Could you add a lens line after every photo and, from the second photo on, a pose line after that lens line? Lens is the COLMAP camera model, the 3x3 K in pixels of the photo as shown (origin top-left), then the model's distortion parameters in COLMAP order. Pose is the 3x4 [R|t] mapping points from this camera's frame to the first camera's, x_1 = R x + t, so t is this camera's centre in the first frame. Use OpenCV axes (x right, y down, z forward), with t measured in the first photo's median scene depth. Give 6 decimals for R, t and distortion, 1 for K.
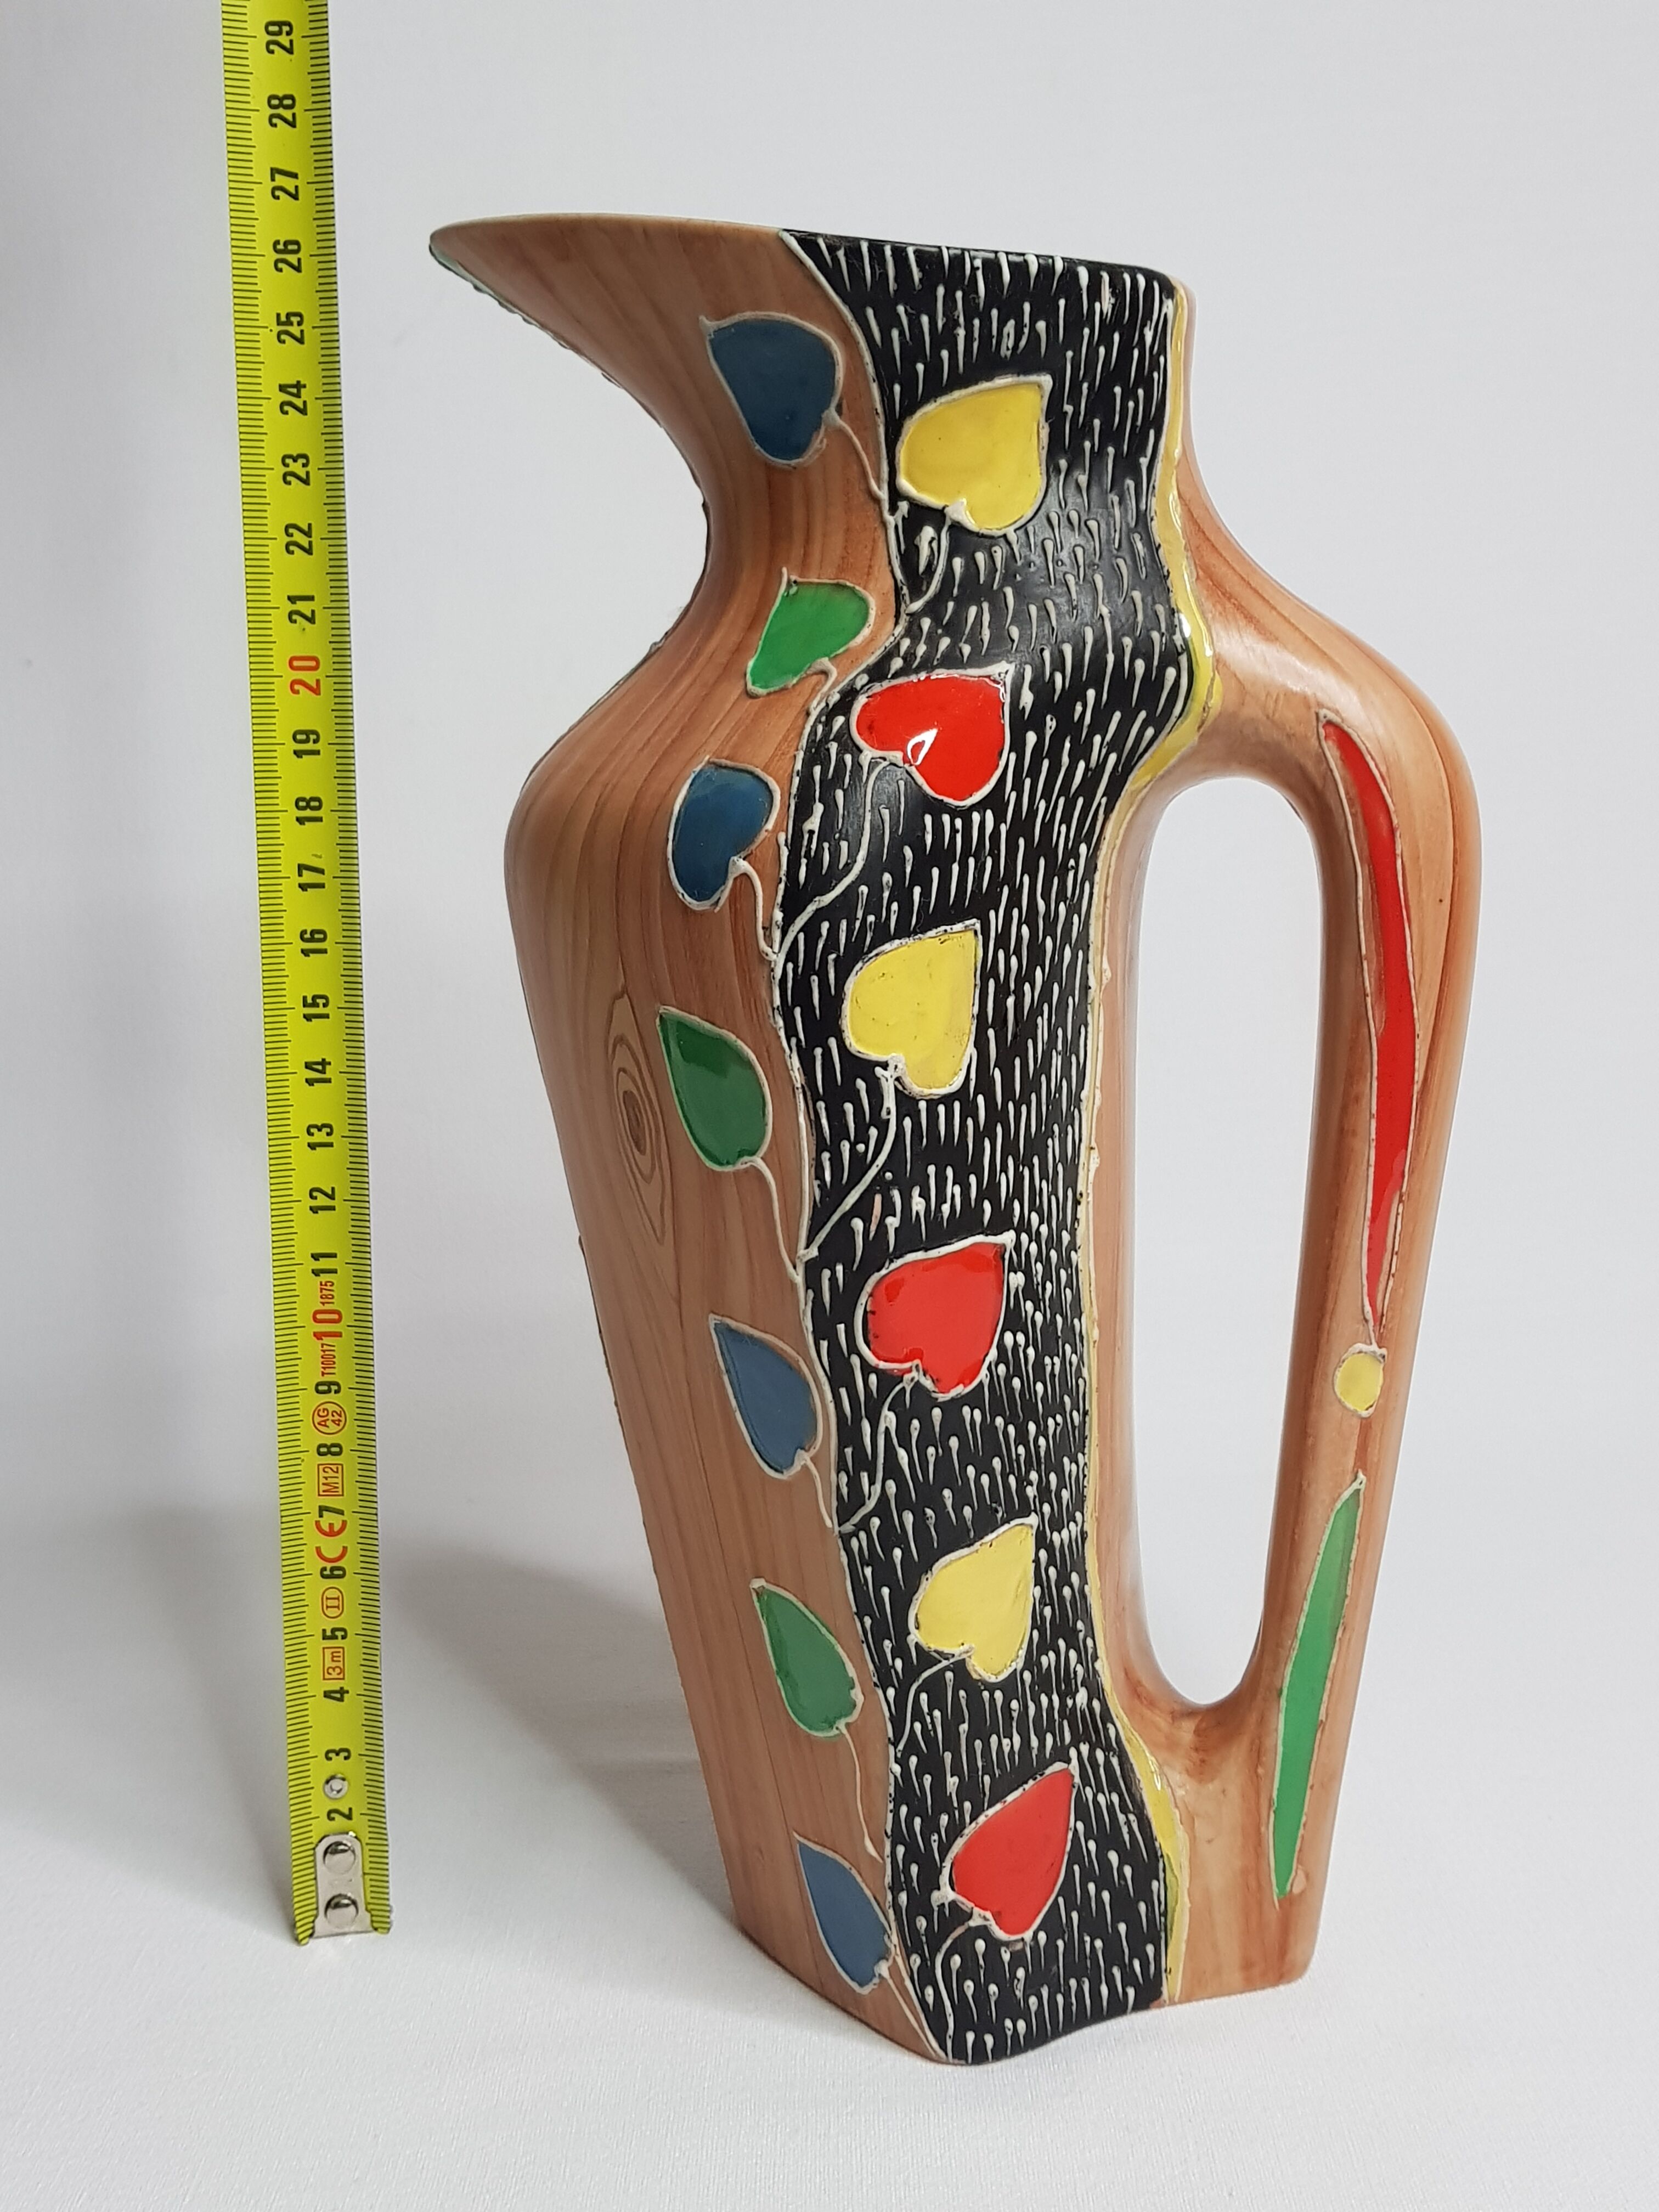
lens RADIAL K [[1689.6, 0, 829.5], [0, 1689.6, 1106.0], [0, 0, 1]] dist [0.004889, 0.002277]
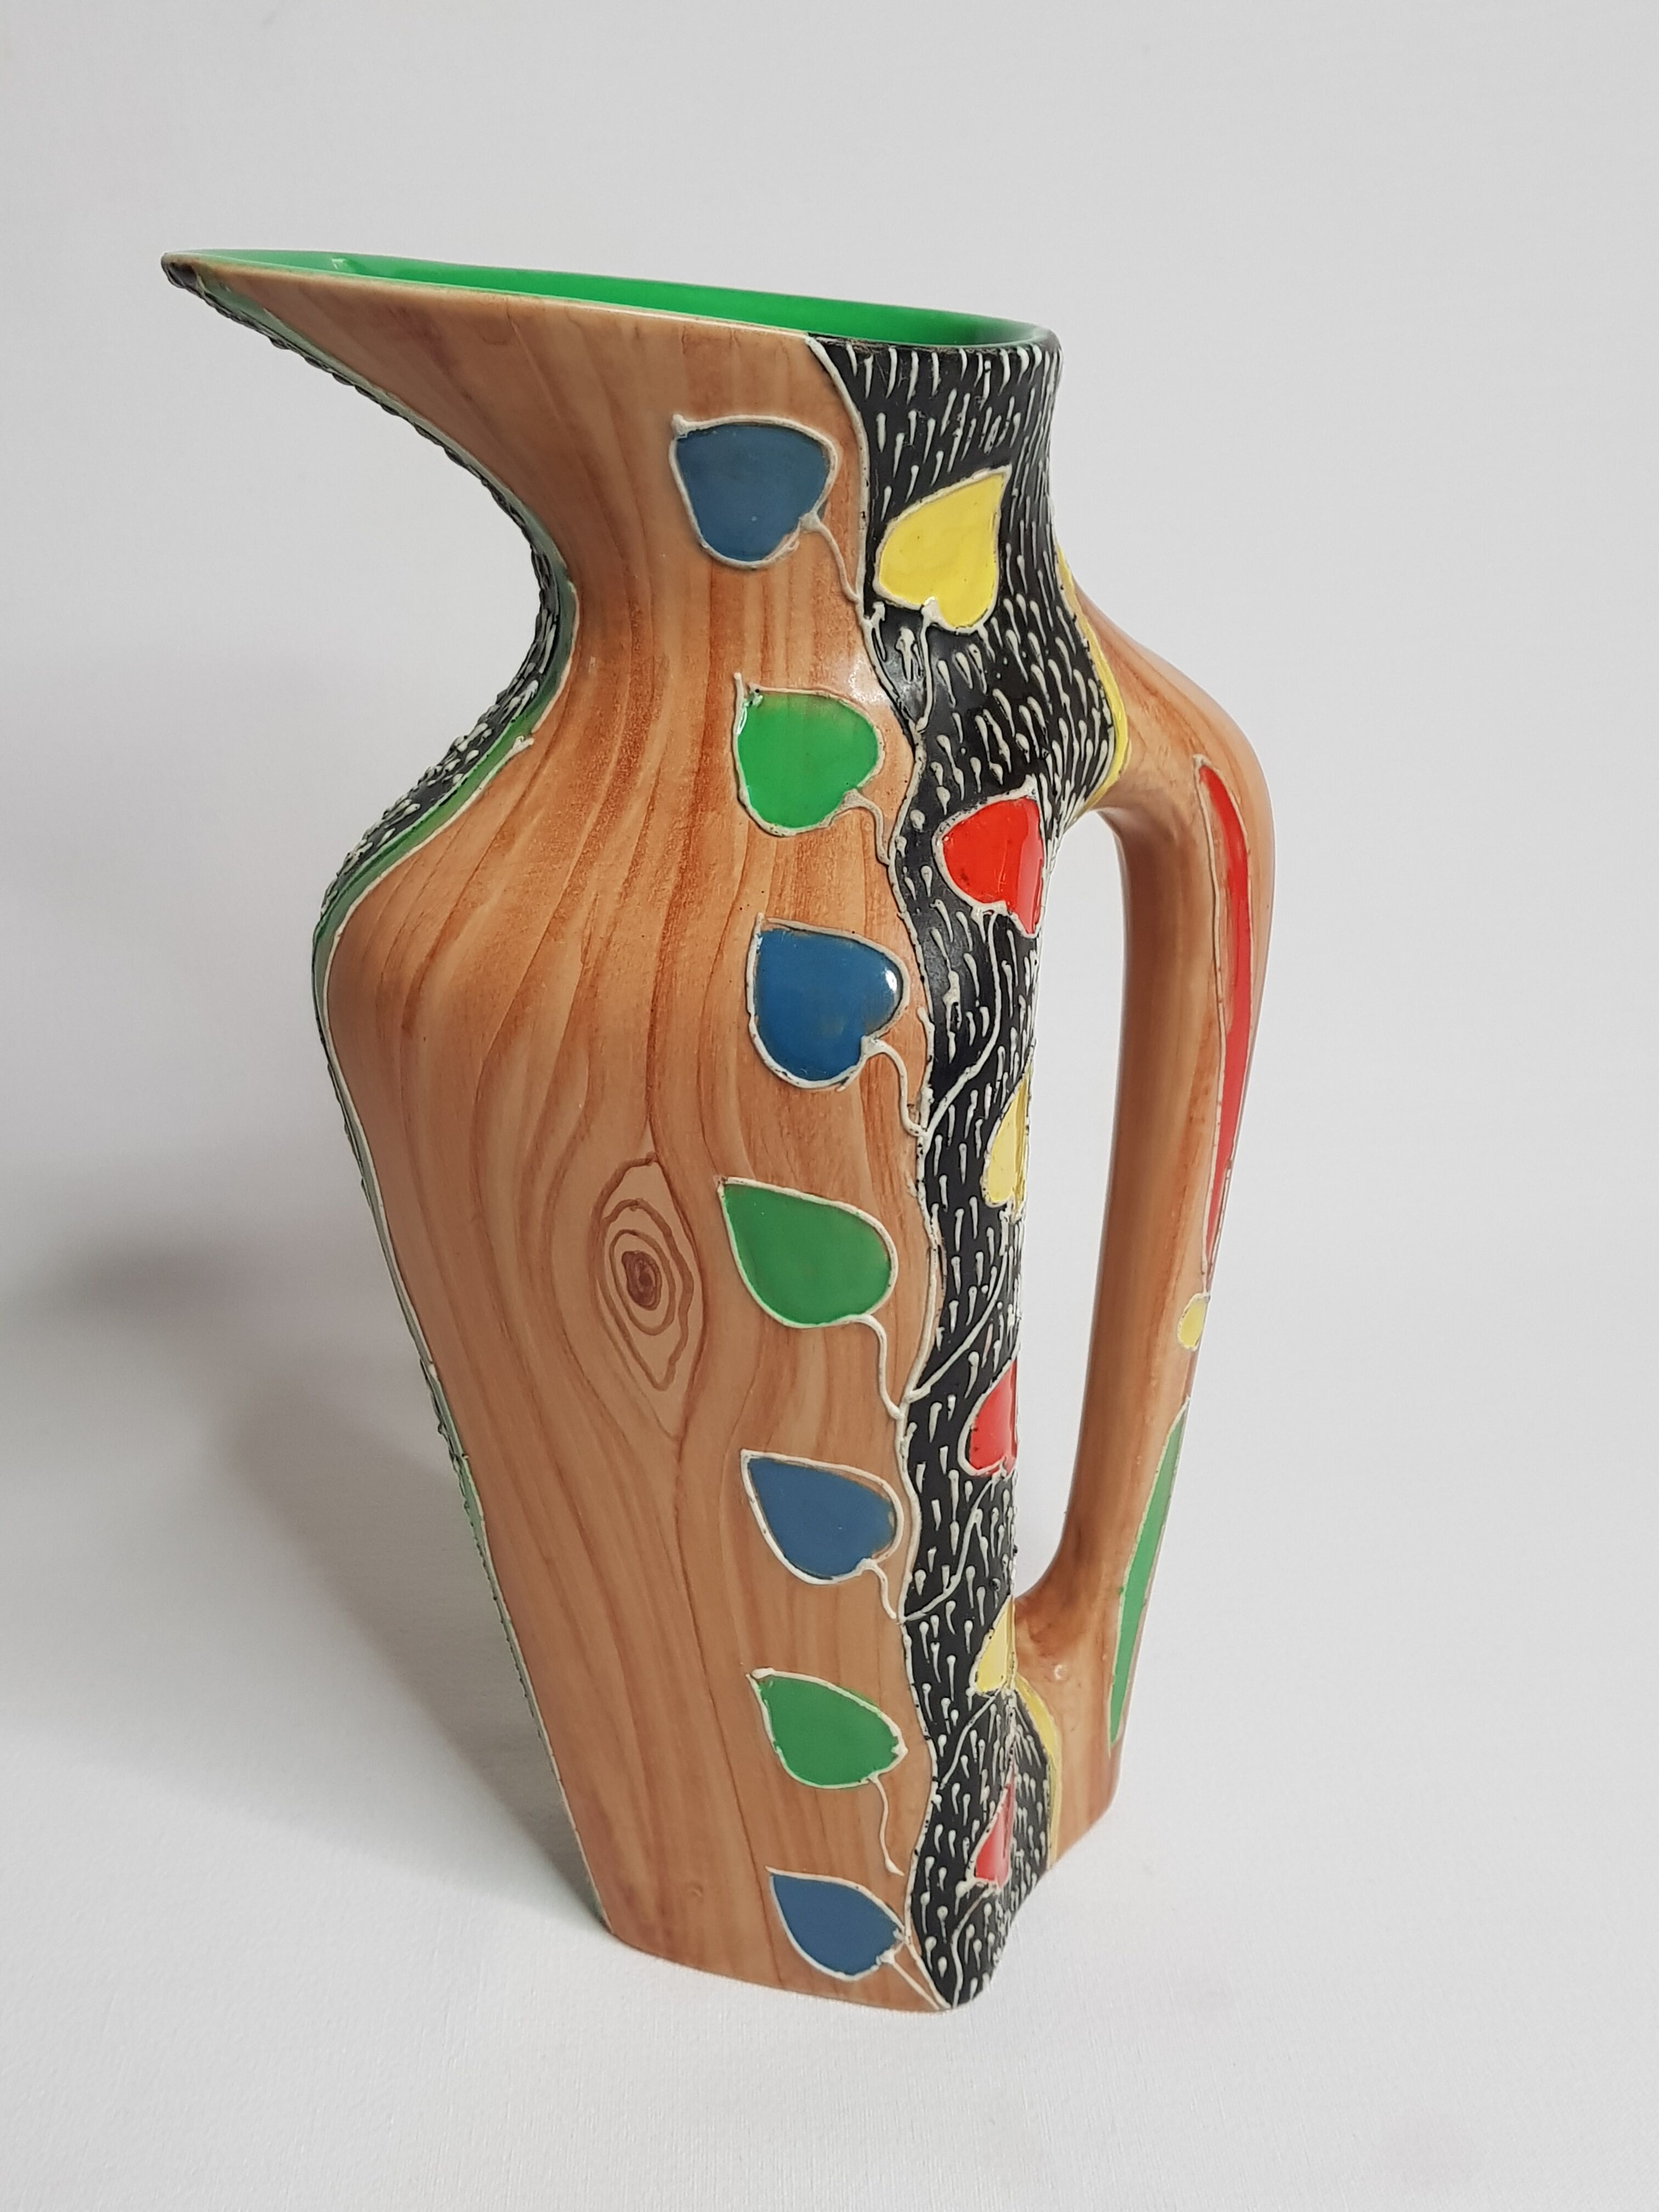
lens RADIAL K [[1678.3, 0, 827.5], [0, 1678.3, 1153.8], [0, 0, 1]] dist [0.005556, -0.000915]
pose [[0.896022, -0.202913, 0.394932, -0.414998], [0.146044, 0.974661, 0.169429, -0.221474], [-0.419304, -0.094134, 0.902952, 0.137517]]
